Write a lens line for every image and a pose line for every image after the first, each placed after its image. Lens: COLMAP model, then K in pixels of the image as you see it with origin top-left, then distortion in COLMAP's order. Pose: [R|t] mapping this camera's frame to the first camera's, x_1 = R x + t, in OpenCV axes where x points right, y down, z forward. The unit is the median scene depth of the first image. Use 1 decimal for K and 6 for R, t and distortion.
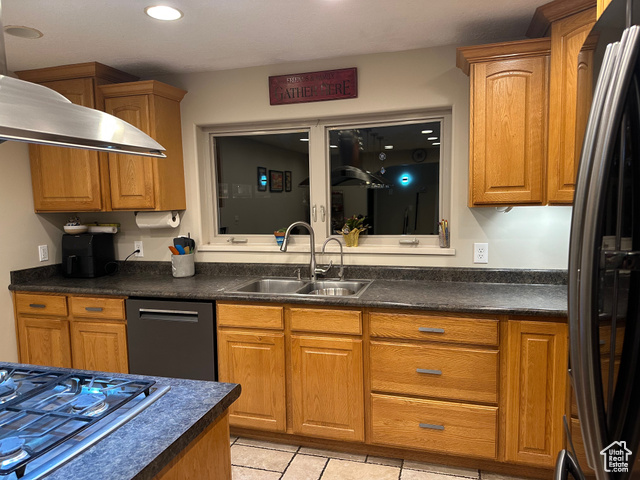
lens RADIAL K [[442.6, 0, 320.0], [0, 442.6, 240.0], [0, 0, 1]] dist [0.082305, -0.136147]
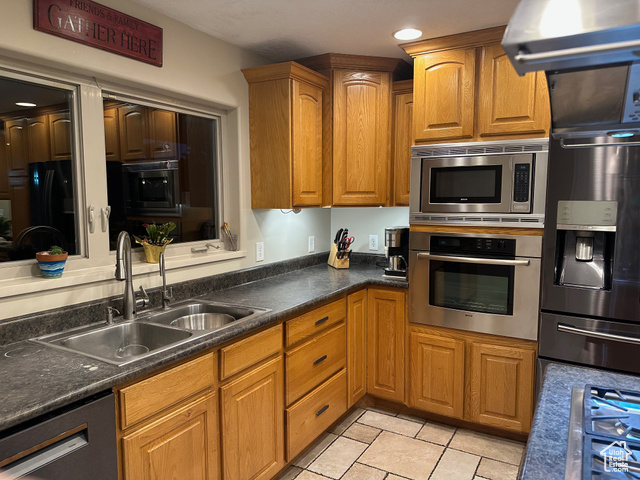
lens RADIAL K [[442.6, 0, 320.0], [0, 442.6, 240.0], [0, 0, 1]] dist [0.082305, -0.136147]
pose [[0.240176, -0.069385, 0.968247, -0.647080], [0.085801, 0.995056, 0.050023, -0.040337], [-0.966930, 0.071063, 0.244942, 0.595248]]
